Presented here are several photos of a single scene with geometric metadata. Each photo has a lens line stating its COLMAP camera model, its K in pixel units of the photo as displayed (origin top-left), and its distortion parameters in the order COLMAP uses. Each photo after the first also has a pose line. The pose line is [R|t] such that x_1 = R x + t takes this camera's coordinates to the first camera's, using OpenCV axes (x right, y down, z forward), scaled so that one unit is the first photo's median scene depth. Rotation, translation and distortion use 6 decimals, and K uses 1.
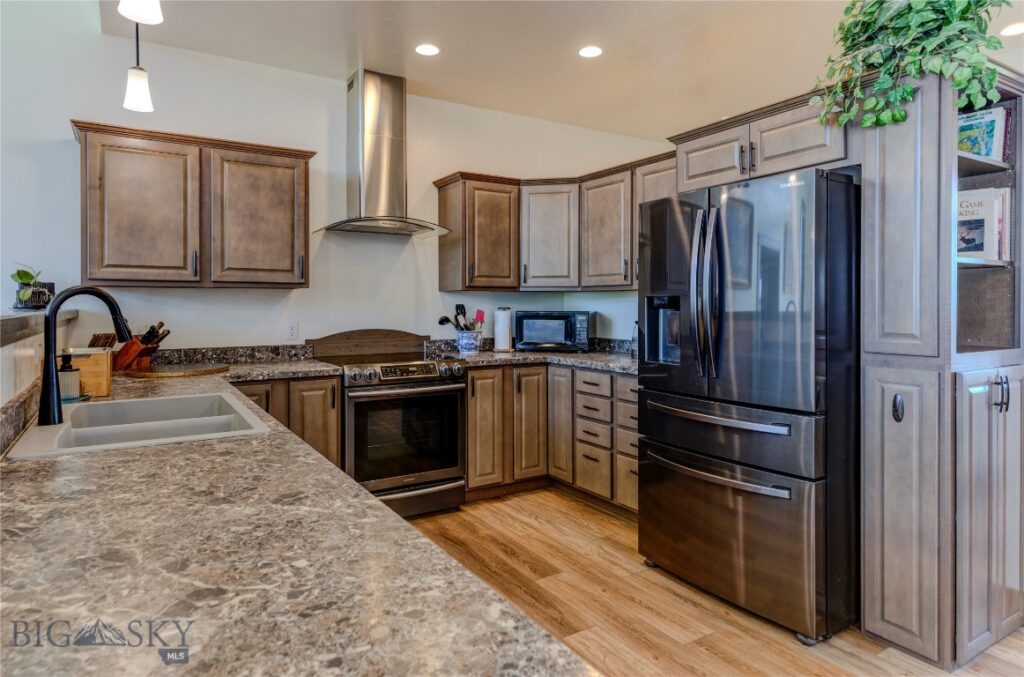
lens RADIAL K [[619.1, 0, 512.5], [0, 619.1, 307.3], [0, 0, 1]] dist [0.017127, 0.000082]
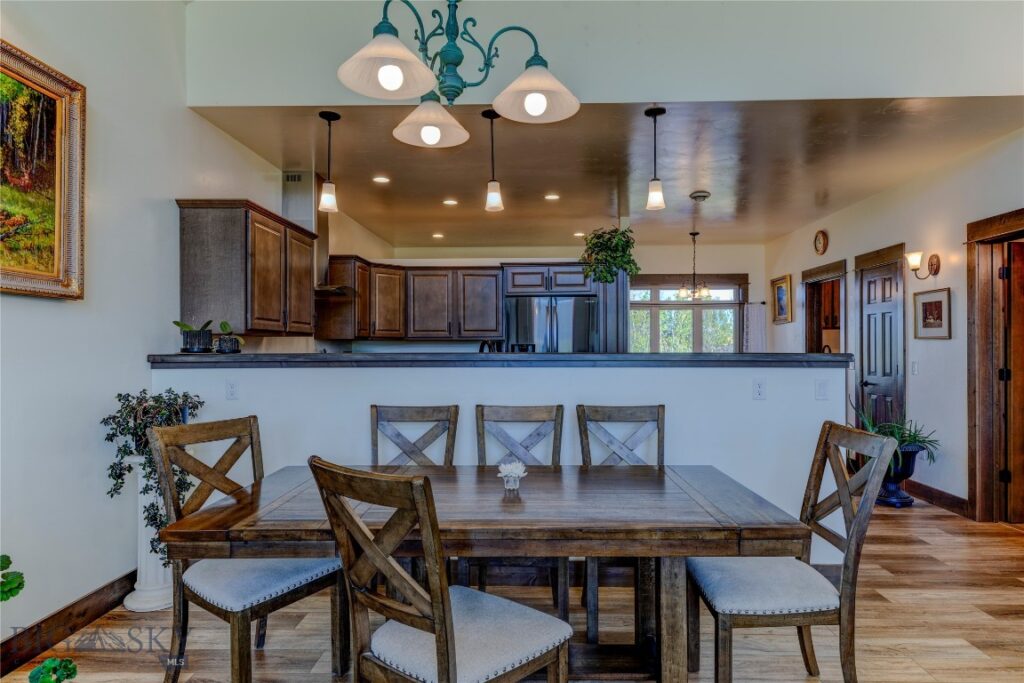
lens RADIAL K [[594.0, 0, 512.0], [0, 594.0, 341.5], [0, 0, 1]] dist [0.002854, 0.001359]
pose [[0.574108, 0.007766, 0.818743, -1.053724], [0.007009, 0.999872, -0.014398, -0.000202], [-0.818749, 0.014004, 0.573980, -0.072792]]
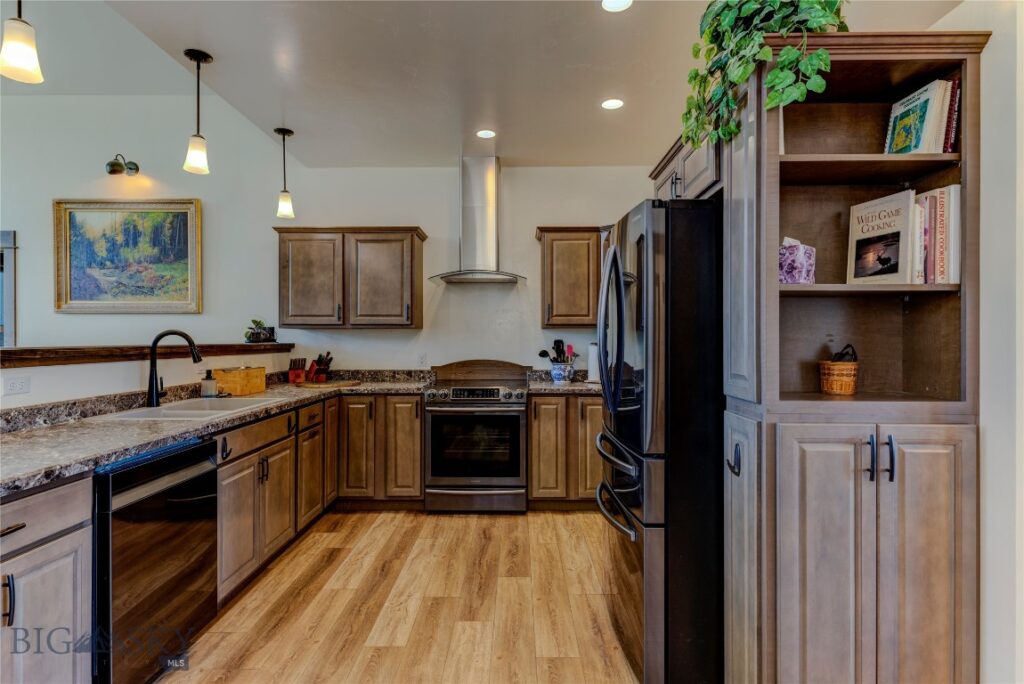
lens RADIAL K [[554.9, 0, 514.9], [0, 554.9, 336.1], [0, 0, 1]] dist [0.003504, 0.000528]
pose [[0.832956, -0.002694, -0.553332, 0.513140], [-0.002599, 0.999958, -0.008782, -0.003203], [0.553333, 0.008753, 0.832914, 0.115103]]
